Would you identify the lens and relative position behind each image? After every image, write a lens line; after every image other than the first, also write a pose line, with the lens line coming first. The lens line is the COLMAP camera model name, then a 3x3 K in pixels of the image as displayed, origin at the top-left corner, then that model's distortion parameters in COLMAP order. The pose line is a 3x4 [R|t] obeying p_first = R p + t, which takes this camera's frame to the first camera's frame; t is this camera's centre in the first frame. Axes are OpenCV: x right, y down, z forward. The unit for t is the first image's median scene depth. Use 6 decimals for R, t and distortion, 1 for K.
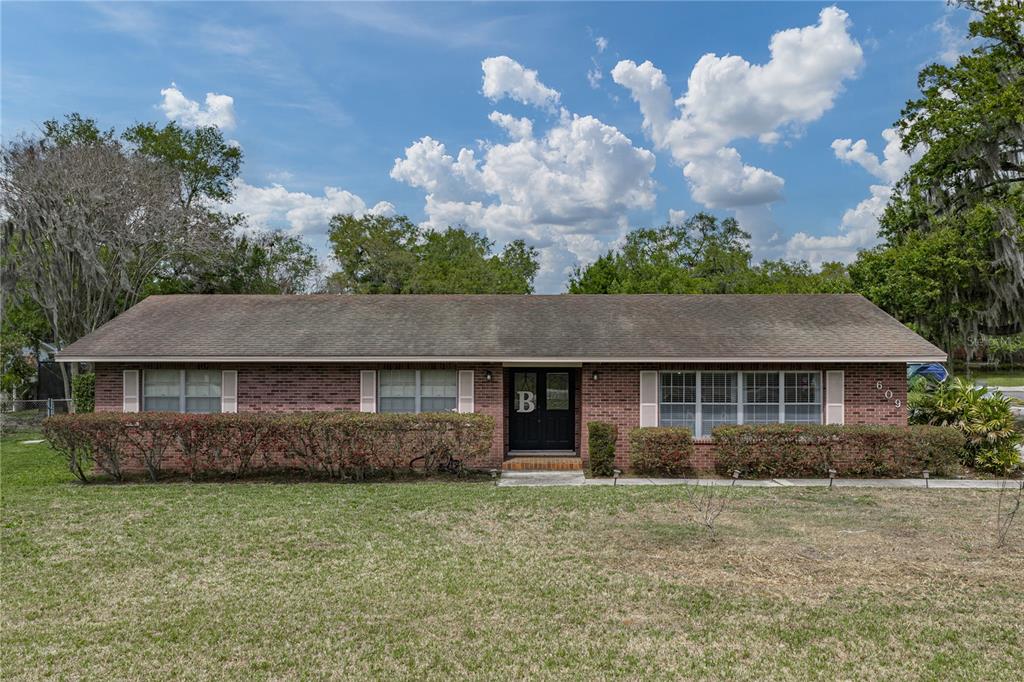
lens RADIAL K [[961.2, 0, 591.9], [0, 961.2, 339.8], [0, 0, 1]] dist [0.015885, 0.012110]
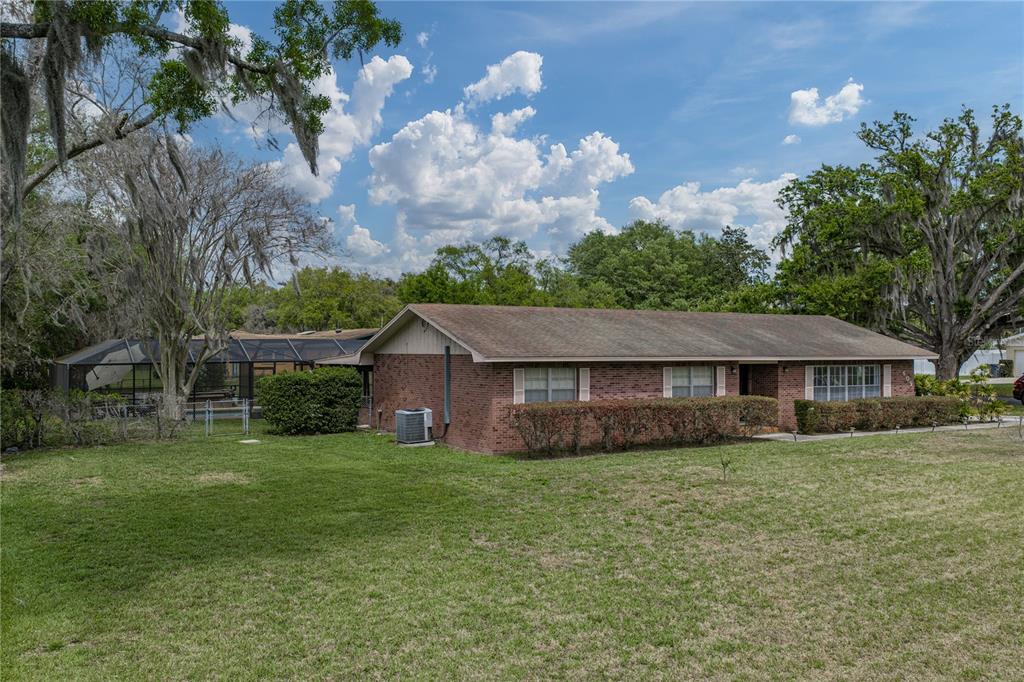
lens RADIAL K [[924.1, 0, 512.0], [0, 924.1, 341.0], [0, 0, 1]] dist [0.012630, 0.003152]
pose [[0.840169, 0.006124, 0.542290, -1.132704], [-0.004689, 0.999981, -0.004029, 0.001440], [-0.542304, 0.000842, 0.840182, 0.018635]]
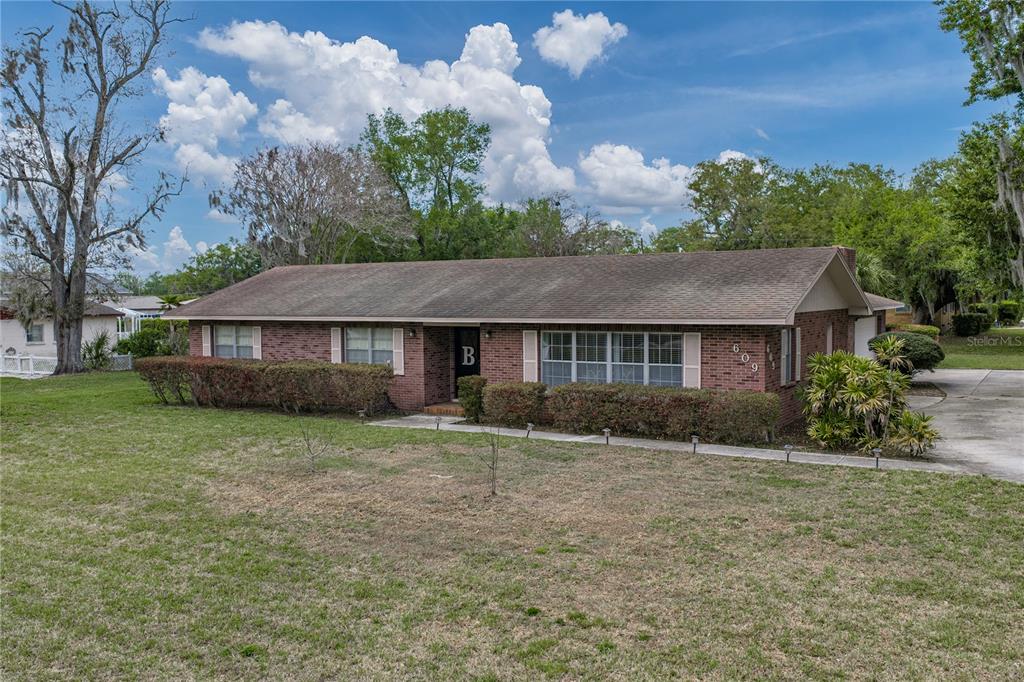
lens RADIAL K [[924.1, 0, 512.0], [0, 924.1, 341.0], [0, 0, 1]] dist [0.012630, 0.003152]
pose [[0.863745, 0.017817, -0.503614, 0.565379], [0.001812, 0.999259, 0.038459, 0.004007], [0.503926, -0.034131, 0.863072, 0.085434]]
